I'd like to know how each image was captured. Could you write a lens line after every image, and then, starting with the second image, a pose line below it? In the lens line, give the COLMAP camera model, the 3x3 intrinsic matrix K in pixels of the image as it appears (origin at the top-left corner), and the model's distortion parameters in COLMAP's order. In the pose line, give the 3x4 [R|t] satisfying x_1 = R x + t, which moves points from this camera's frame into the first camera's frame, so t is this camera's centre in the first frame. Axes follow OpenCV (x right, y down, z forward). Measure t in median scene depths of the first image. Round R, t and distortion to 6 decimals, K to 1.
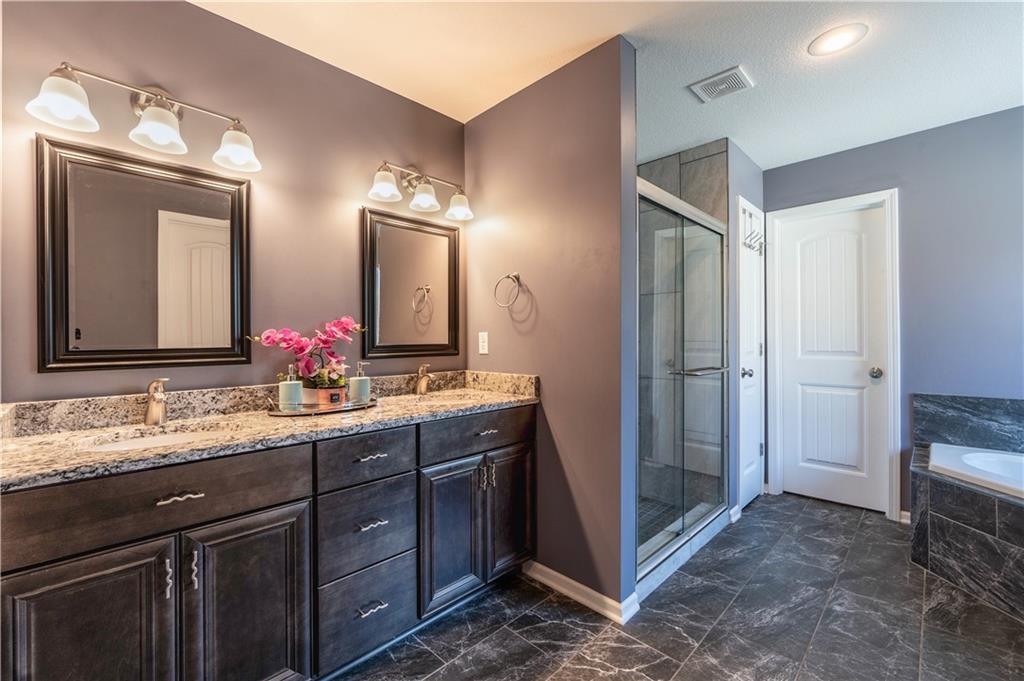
lens RADIAL K [[428.4, 0, 505.4], [0, 428.4, 339.6], [0, 0, 1]] dist [-0.000268, 0.000073]
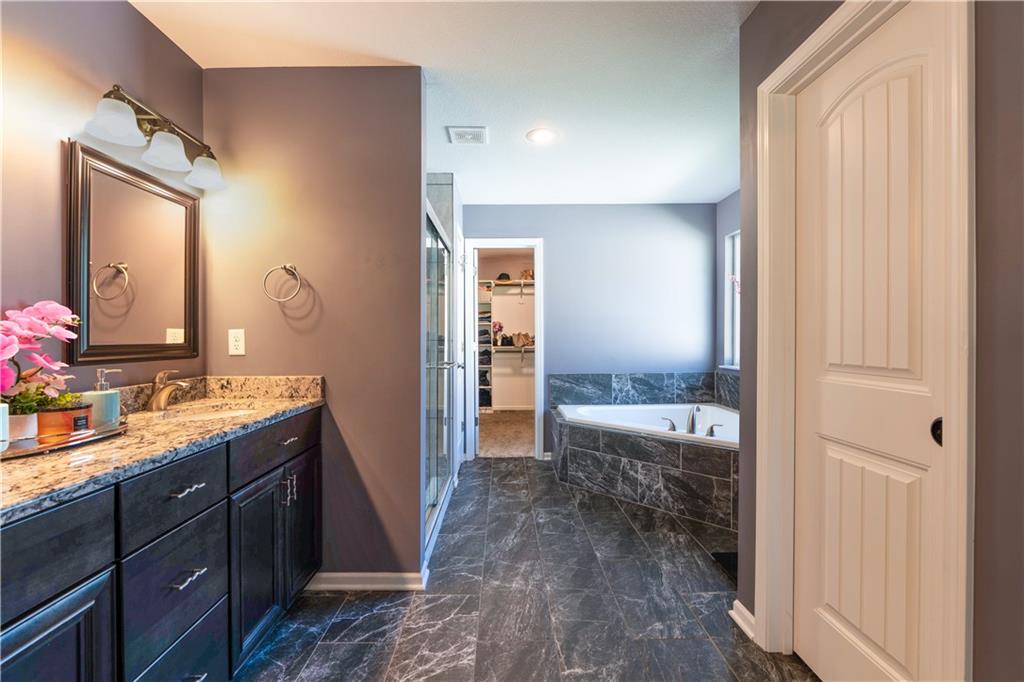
lens RADIAL K [[428.4, 0, 505.4], [0, 428.4, 340.1], [0, 0, 1]] dist [-0.000268, 0.000073]
pose [[0.705255, 0.000366, 0.708953, -0.330021], [-0.001061, 0.999999, 0.000538, 0.003713], [-0.708953, -0.001131, 0.705255, 0.042927]]
